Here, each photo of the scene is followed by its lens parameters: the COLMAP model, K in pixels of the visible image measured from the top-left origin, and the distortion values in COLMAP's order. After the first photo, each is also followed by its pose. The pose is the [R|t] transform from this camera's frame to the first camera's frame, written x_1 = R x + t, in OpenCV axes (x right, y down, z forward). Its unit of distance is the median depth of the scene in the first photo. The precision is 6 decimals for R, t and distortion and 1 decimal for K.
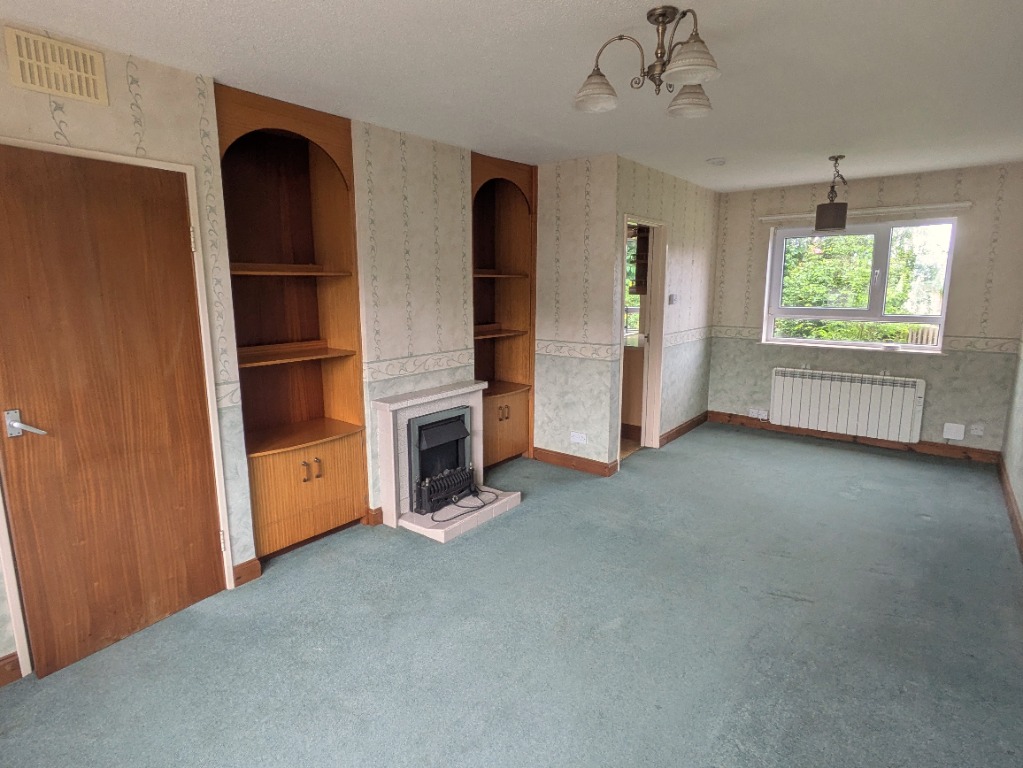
lens RADIAL K [[551.0, 0, 486.1], [0, 551.0, 378.7], [0, 0, 1]] dist [-0.001531, -0.000938]
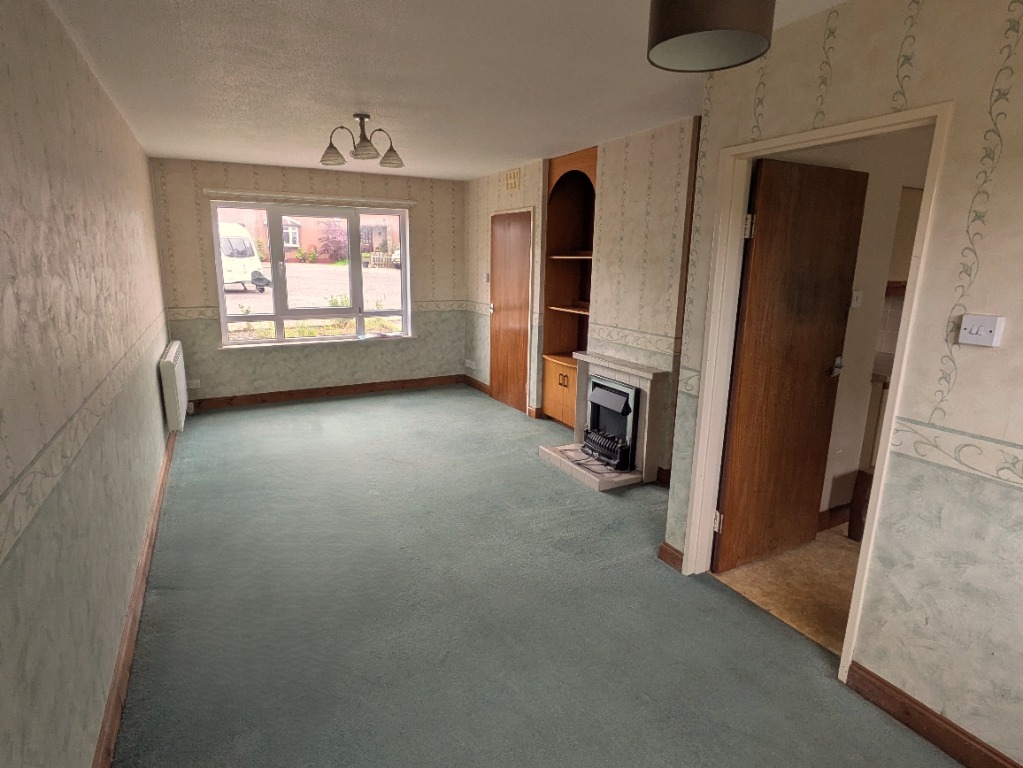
lens RADIAL K [[551.0, 0, 511.5], [0, 551.0, 384.7], [0, 0, 1]] dist [-0.001531, -0.000938]
pose [[-0.392444, 0.199033, -0.897983, 0.824528], [-0.177679, 0.941512, 0.286332, -0.176781], [0.902451, 0.271922, -0.334127, 0.972363]]
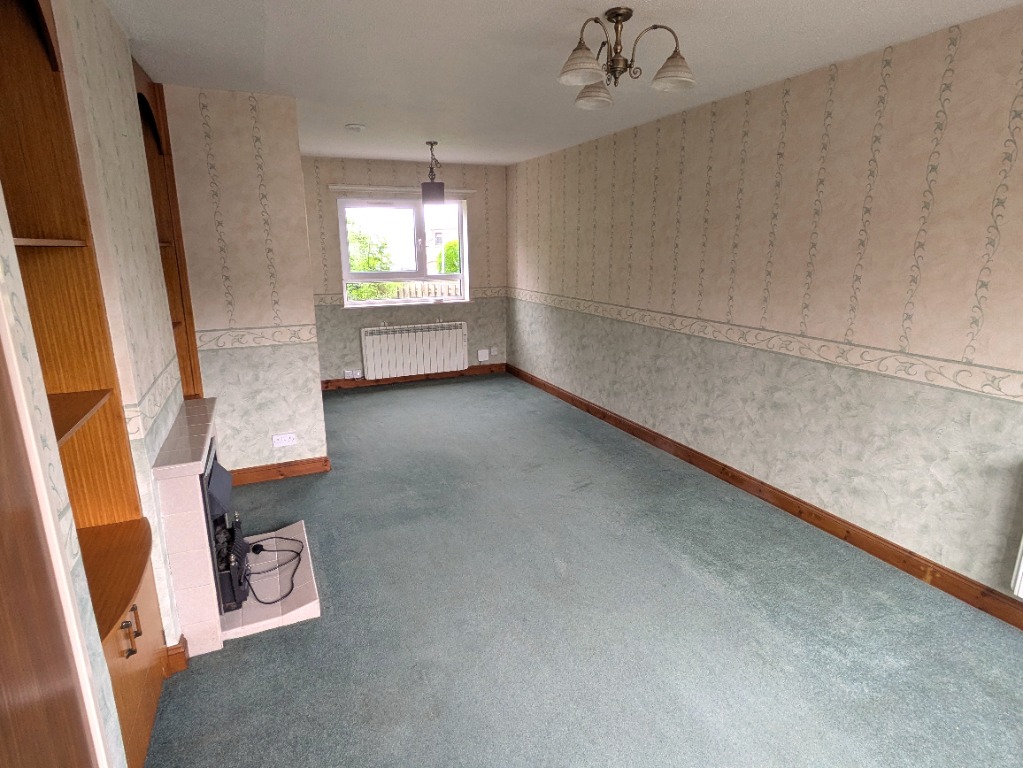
lens RADIAL K [[551.0, 0, 510.8], [0, 551.0, 376.7], [0, 0, 1]] dist [-0.001531, -0.000938]
pose [[0.447557, -0.209479, 0.869374, -0.388904], [0.158969, 0.975329, 0.153171, -0.060618], [-0.880012, 0.069650, 0.469816, 0.301951]]
